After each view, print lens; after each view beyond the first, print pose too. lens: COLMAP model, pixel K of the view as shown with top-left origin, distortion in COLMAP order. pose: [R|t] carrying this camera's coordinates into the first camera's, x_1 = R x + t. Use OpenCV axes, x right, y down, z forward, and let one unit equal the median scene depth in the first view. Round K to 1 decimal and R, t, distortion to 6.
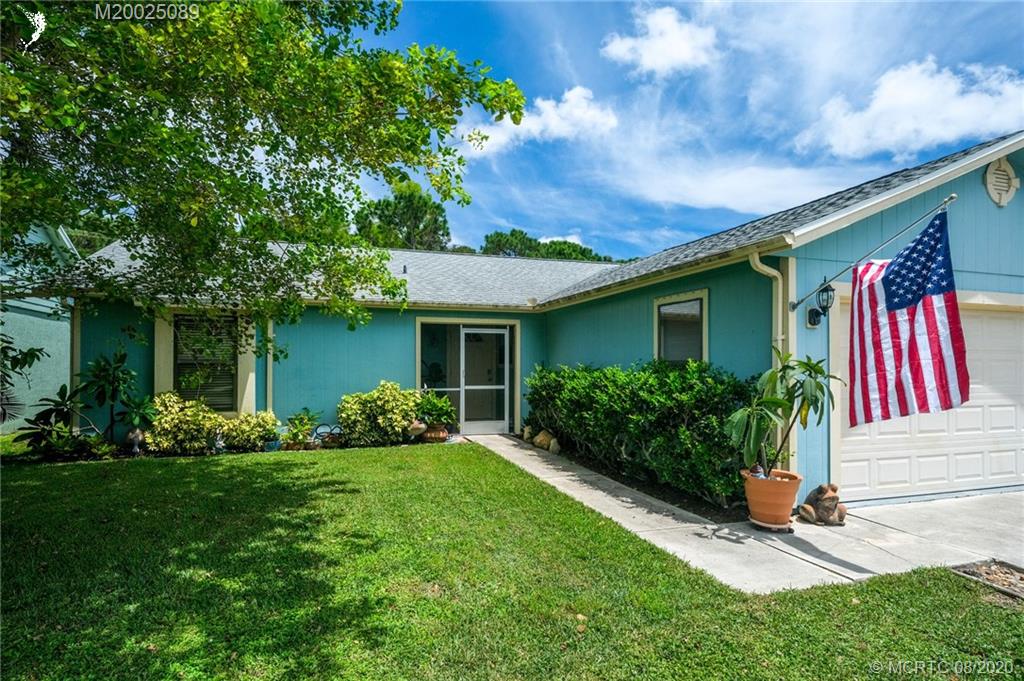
lens RADIAL K [[562.1, 0, 507.2], [0, 562.1, 357.6], [0, 0, 1]] dist [0.000088, -0.000659]
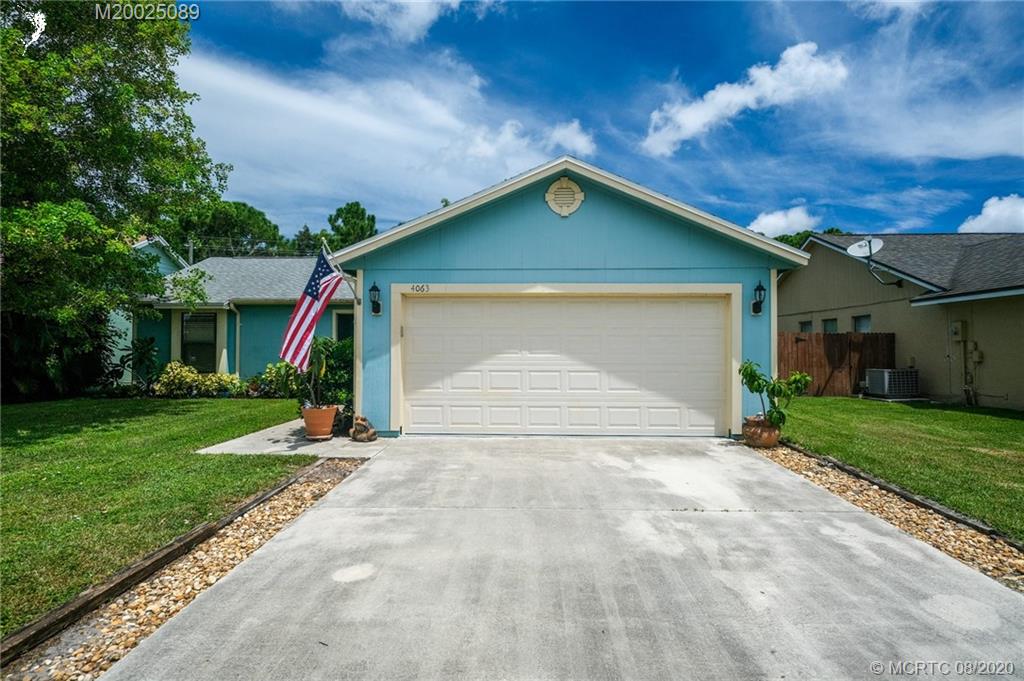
lens RADIAL K [[549.8, 0, 516.1], [0, 549.8, 346.3], [0, 0, 1]] dist [0.003066, -0.002521]
pose [[0.938035, -0.002464, -0.346533, 0.845962], [0.005858, 0.999945, 0.008747, 0.012549], [0.346492, -0.010235, 0.937997, -0.155909]]
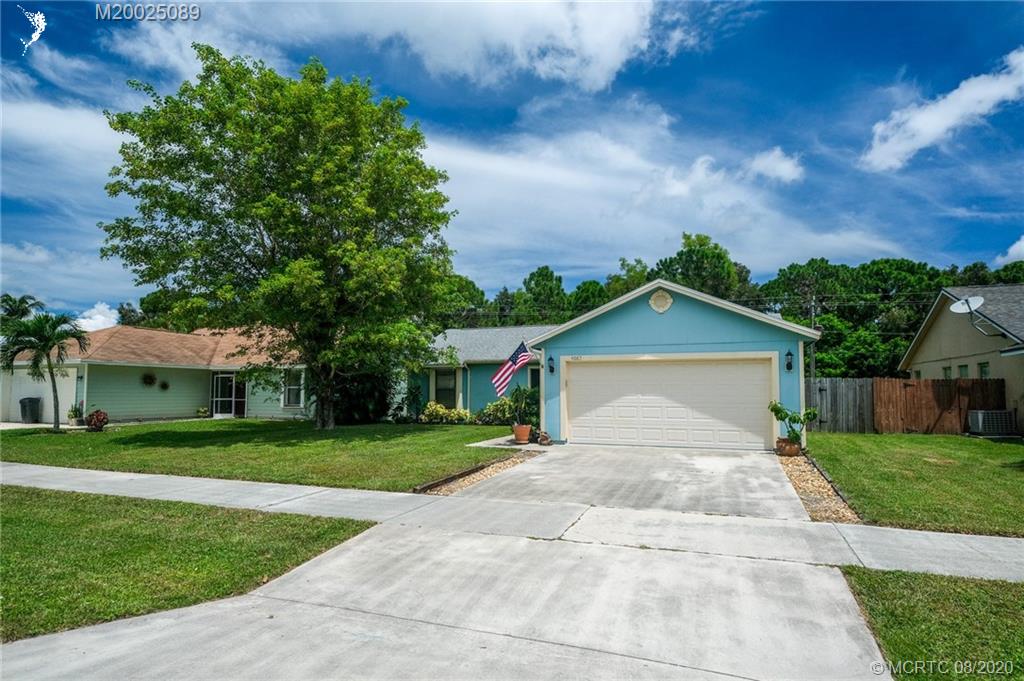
lens RADIAL K [[554.3, 0, 522.7], [0, 554.3, 371.9], [0, 0, 1]] dist [0.002287, -0.000425]
pose [[0.775469, -0.024956, -0.630892, 1.251430], [0.010942, 0.999600, -0.026091, 0.002862], [0.631290, 0.013329, 0.775432, -0.669178]]
